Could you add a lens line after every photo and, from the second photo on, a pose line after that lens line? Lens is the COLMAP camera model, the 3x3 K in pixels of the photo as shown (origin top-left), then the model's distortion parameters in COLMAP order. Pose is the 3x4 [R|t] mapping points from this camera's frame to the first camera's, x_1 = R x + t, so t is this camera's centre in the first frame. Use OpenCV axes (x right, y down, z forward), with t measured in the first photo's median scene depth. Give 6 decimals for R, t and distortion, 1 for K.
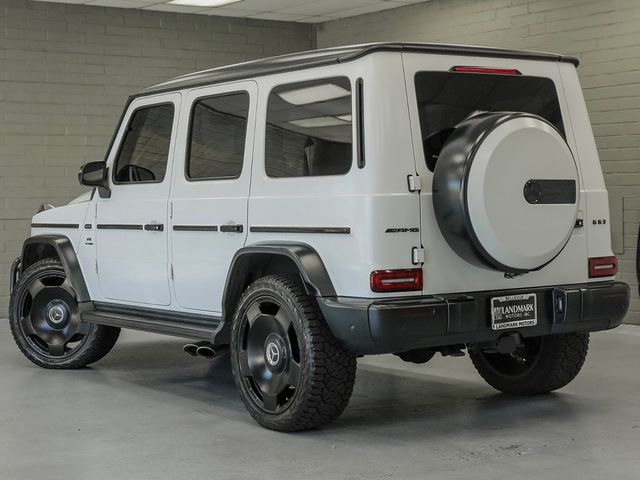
lens RADIAL K [[1237.7, 0, 319.8], [0, 1237.7, 225.7], [0, 0, 1]] dist [0.049829, -0.052933]
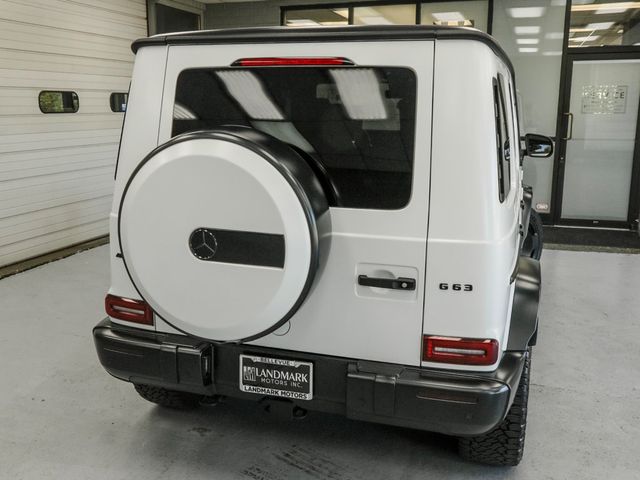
lens RADIAL K [[667.2, 0, 294.6], [0, 667.2, 264.0], [0, 0, 1]] dist [0.004519, 0.003671]
pose [[0.586839, 0.214109, -0.780883, 0.491107], [-0.036938, 0.970480, 0.238336, -0.106160], [0.808861, -0.111020, 0.577424, 0.778830]]
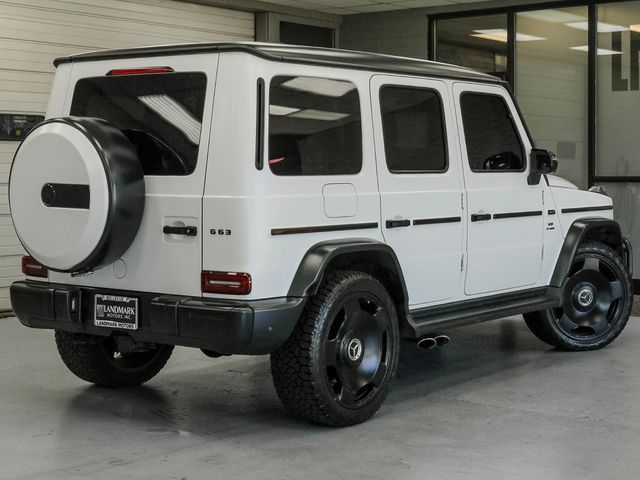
lens RADIAL K [[1237.7, 0, 319.8], [0, 1237.7, 225.7], [0, 0, 1]] dist [0.049829, -0.052933]
pose [[0.282558, 0.067693, -0.956859, 1.178462], [-0.033943, 0.997588, 0.060551, -0.068268], [0.958650, 0.015369, 0.284174, 0.882325]]
